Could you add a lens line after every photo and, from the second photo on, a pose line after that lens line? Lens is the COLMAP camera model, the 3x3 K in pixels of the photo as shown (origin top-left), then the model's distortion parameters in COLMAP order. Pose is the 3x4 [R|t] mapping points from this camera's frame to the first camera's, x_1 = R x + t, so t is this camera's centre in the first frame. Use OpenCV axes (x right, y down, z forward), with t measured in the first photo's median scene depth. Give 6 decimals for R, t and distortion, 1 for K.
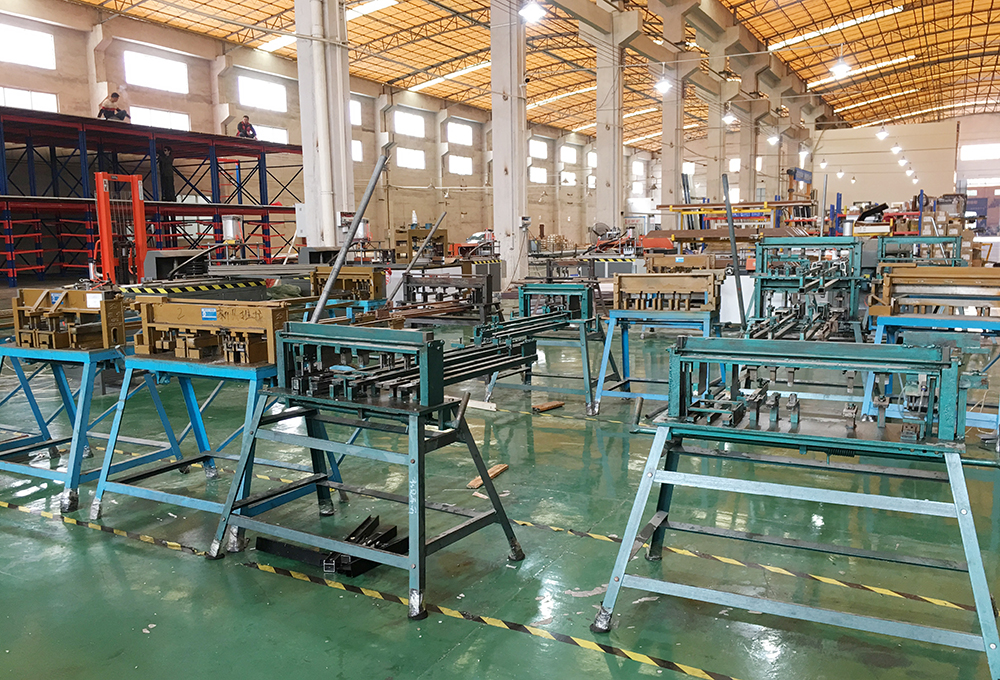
lens RADIAL K [[869.1, 0, 499.6], [0, 869.1, 325.6], [0, 0, 1]] dist [0.076066, -0.109535]
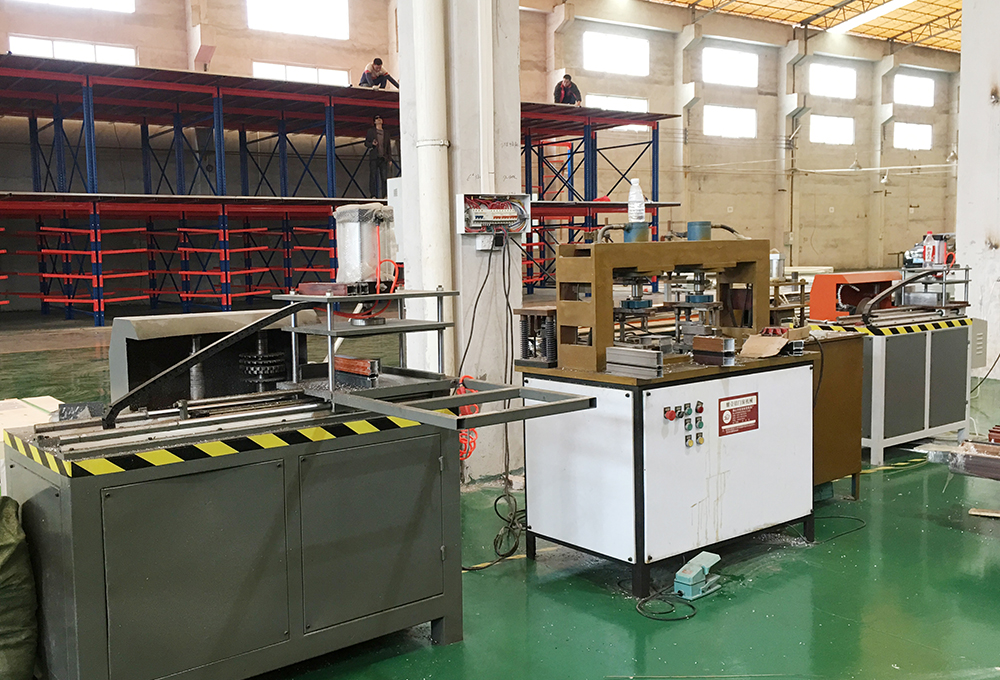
lens RADIAL K [[869.1, 0, 499.6], [0, 869.1, 325.6], [0, 0, 1]] dist [0.076066, -0.109535]
pose [[0.881256, 0.038298, -0.471085, 0.000670], [-0.039856, 0.999183, 0.006672, -0.031194], [0.470956, 0.012896, 0.882063, 0.271545]]
